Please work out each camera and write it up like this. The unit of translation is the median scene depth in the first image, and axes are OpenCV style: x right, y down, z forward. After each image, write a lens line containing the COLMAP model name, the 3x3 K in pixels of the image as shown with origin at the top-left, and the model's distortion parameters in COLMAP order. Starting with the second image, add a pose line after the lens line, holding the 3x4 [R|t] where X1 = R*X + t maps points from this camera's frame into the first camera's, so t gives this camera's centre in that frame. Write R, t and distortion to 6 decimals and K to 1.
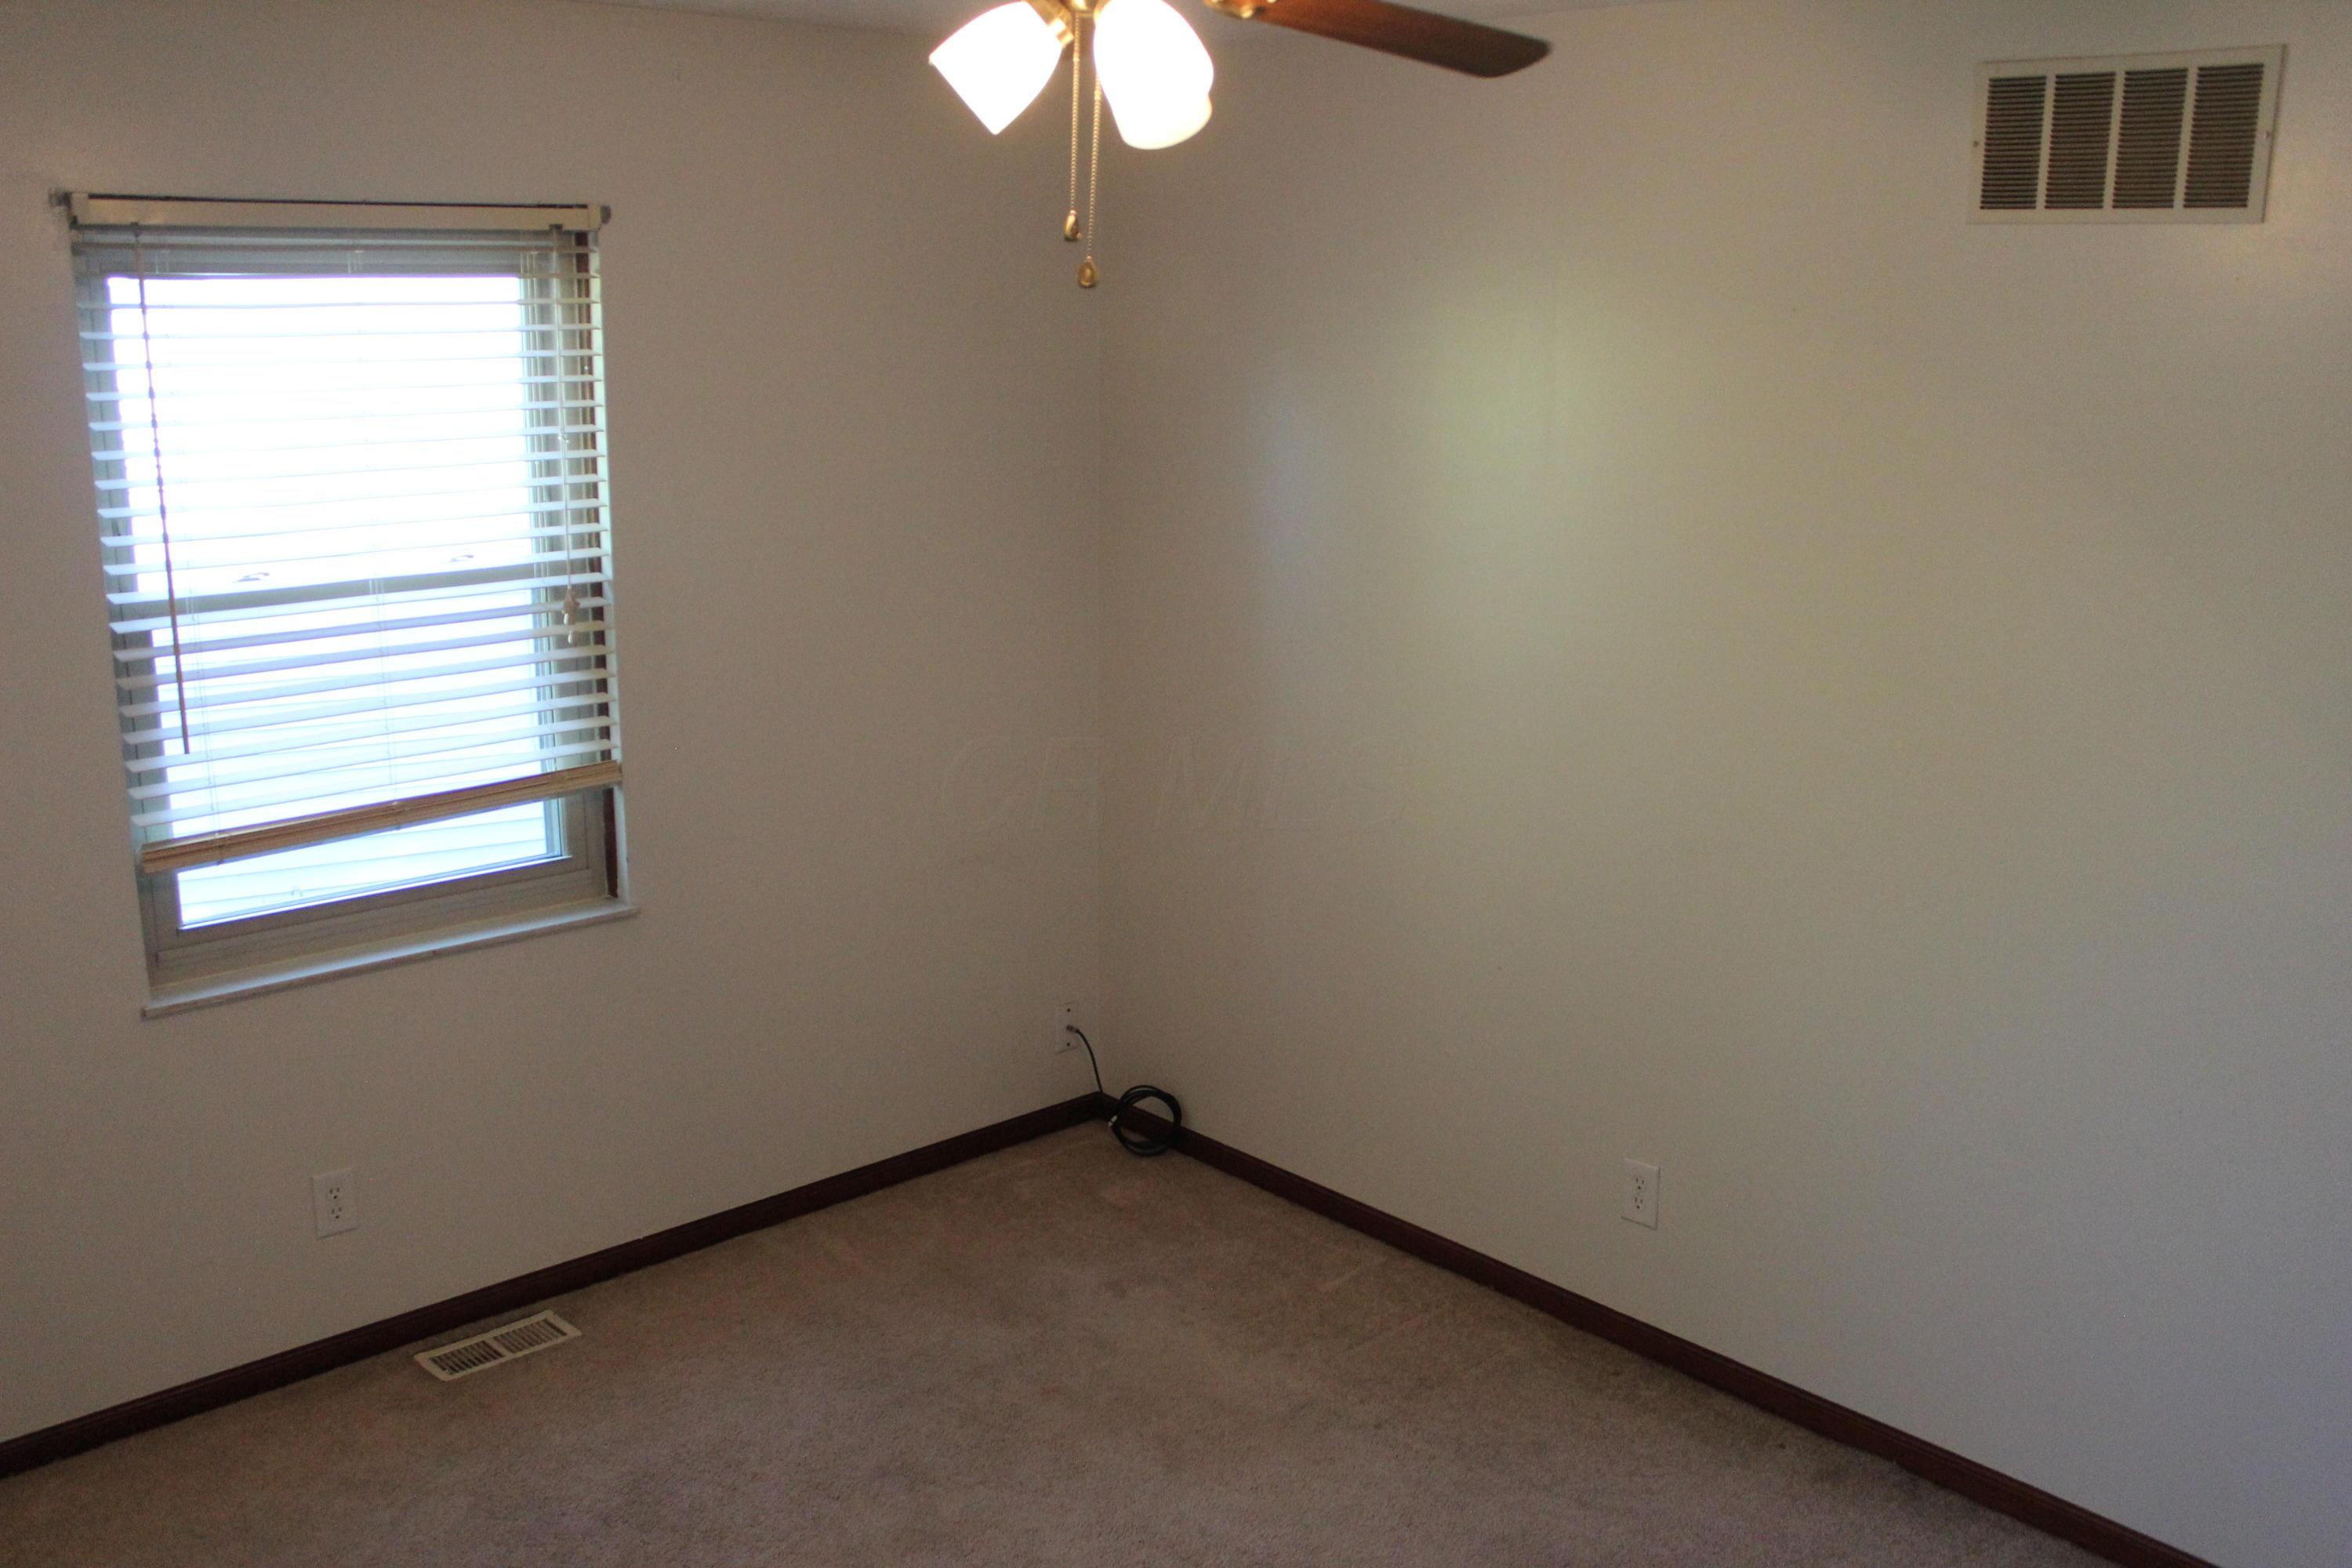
lens RADIAL K [[2031.4, 0, 1162.9], [0, 2031.4, 828.3], [0, 0, 1]] dist [-0.182506, 0.147678]
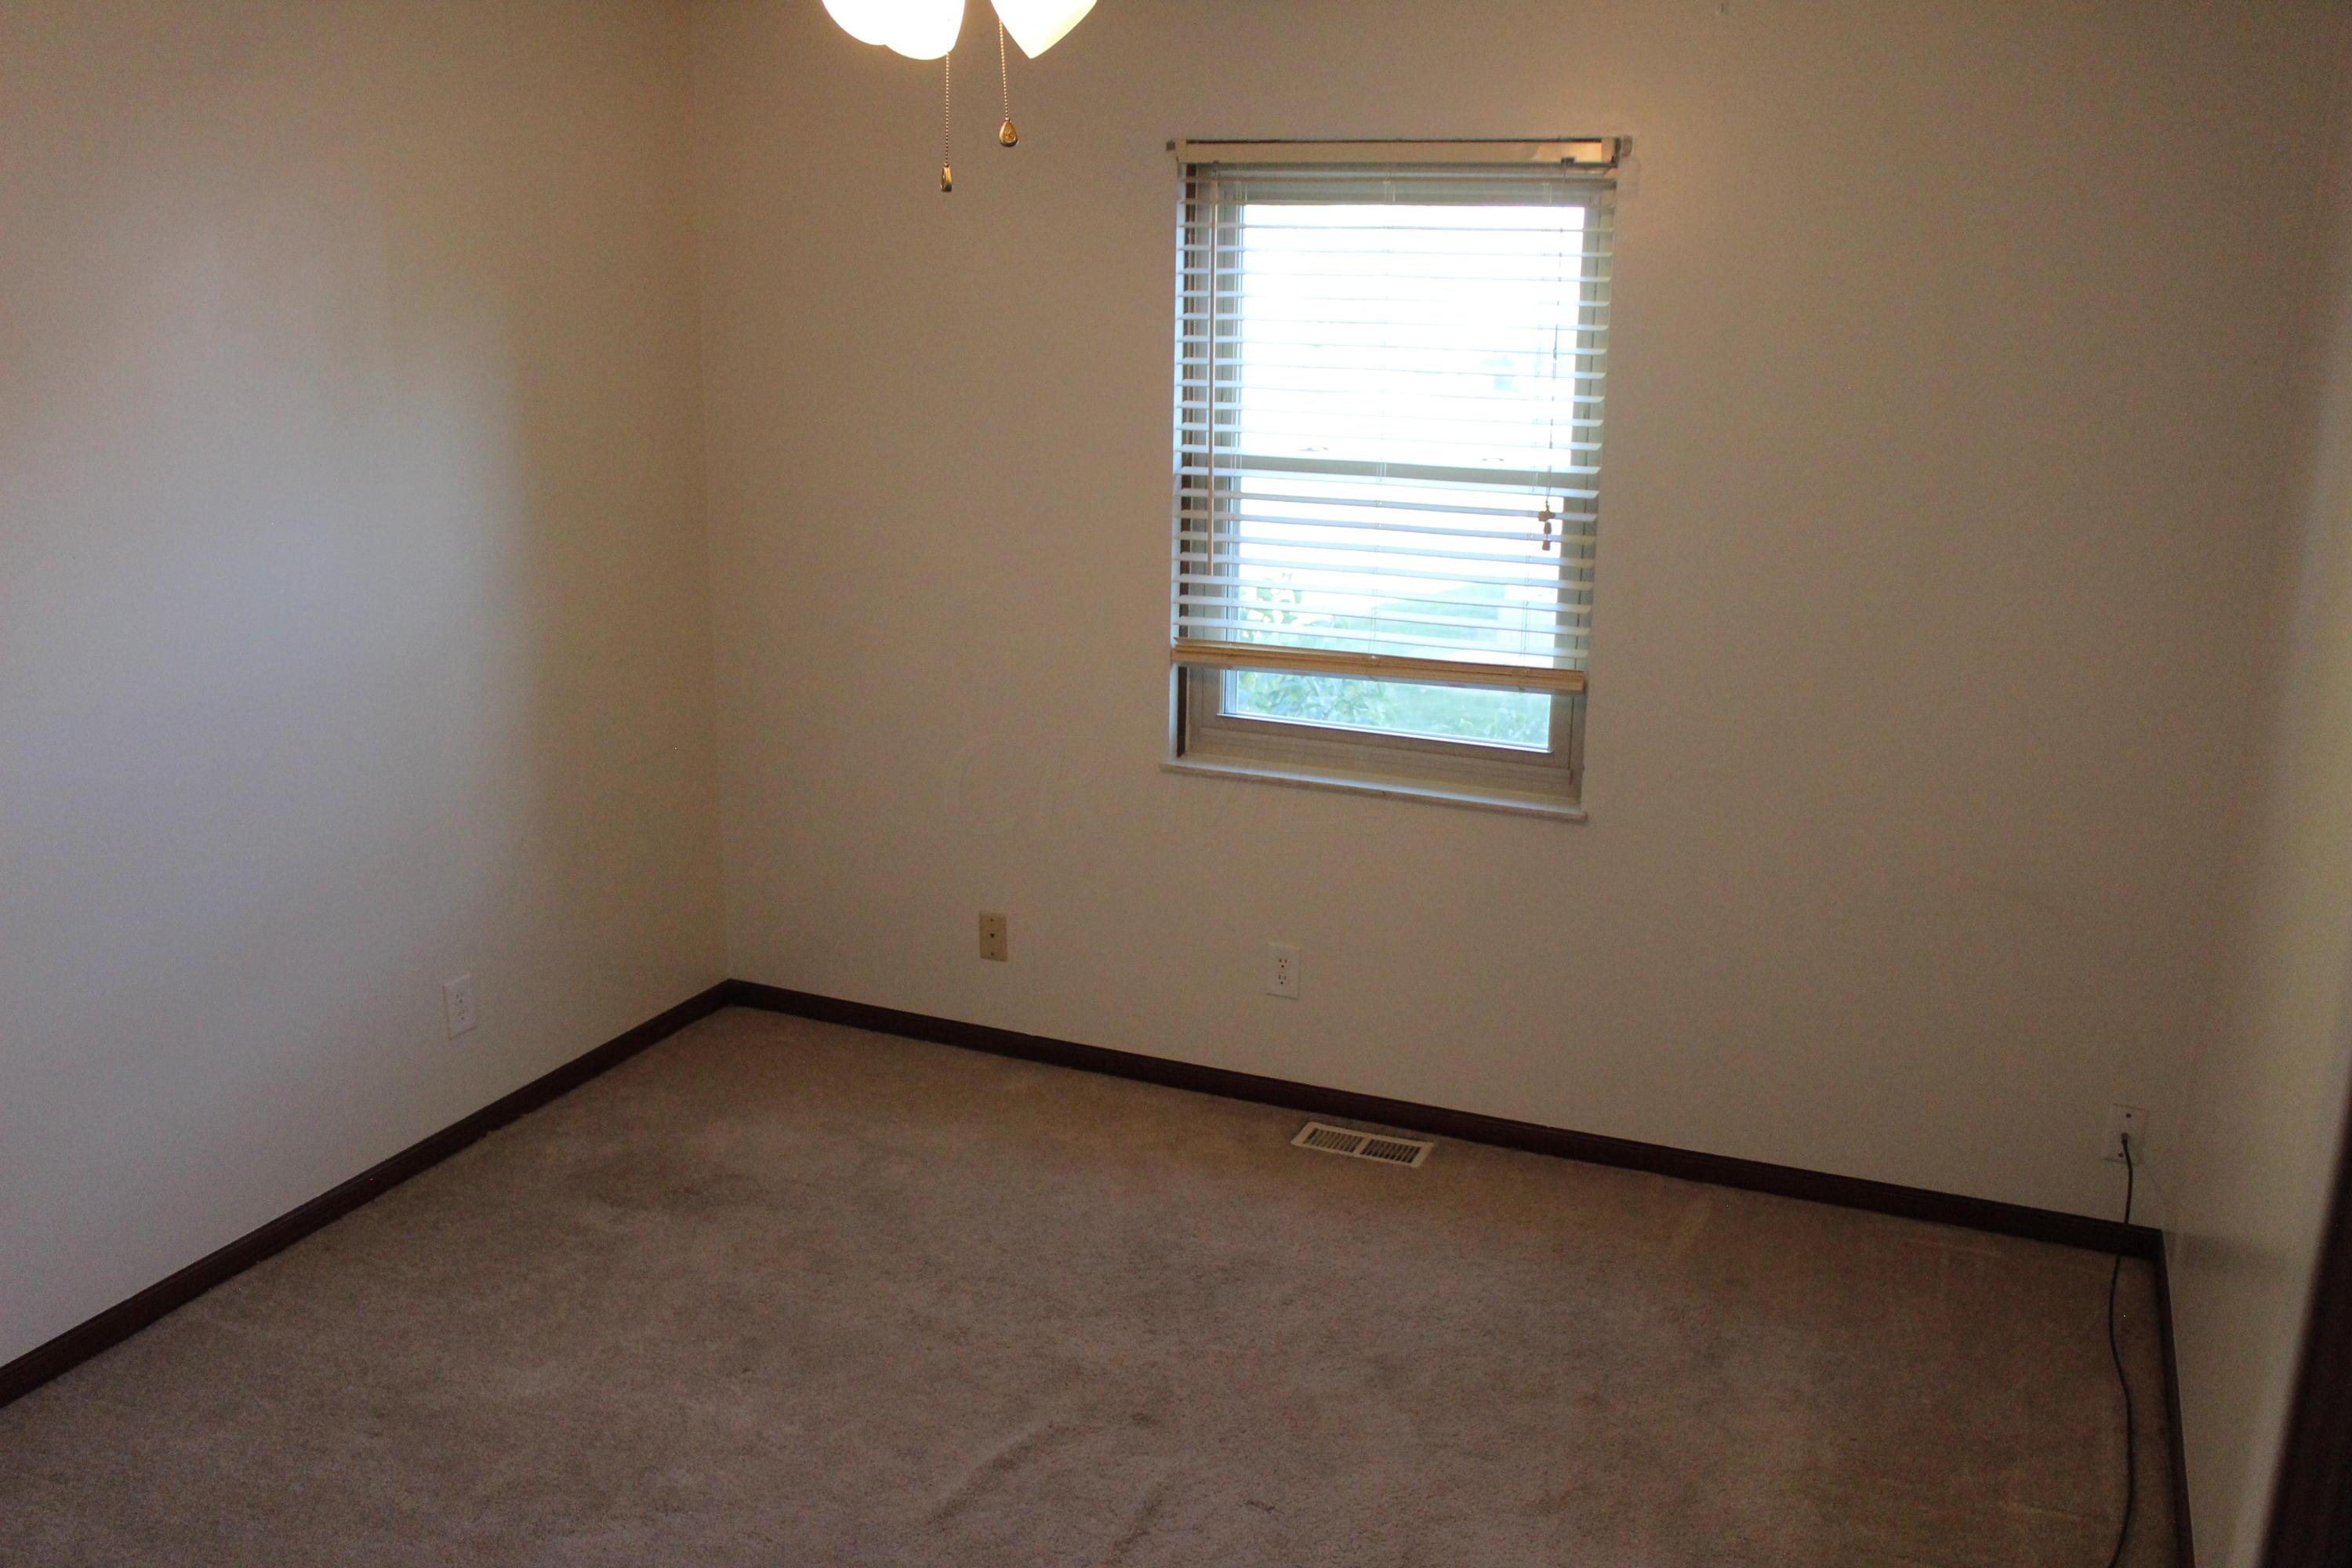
lens RADIAL K [[2031.4, 0, 1162.9], [0, 2031.4, 828.3], [0, 0, 1]] dist [-0.182506, 0.147678]
pose [[0.386247, 0.243834, -0.889583, 0.647246], [-0.236541, 0.958360, 0.159982, -0.076231], [0.891550, 0.148630, 0.427841, 0.394245]]
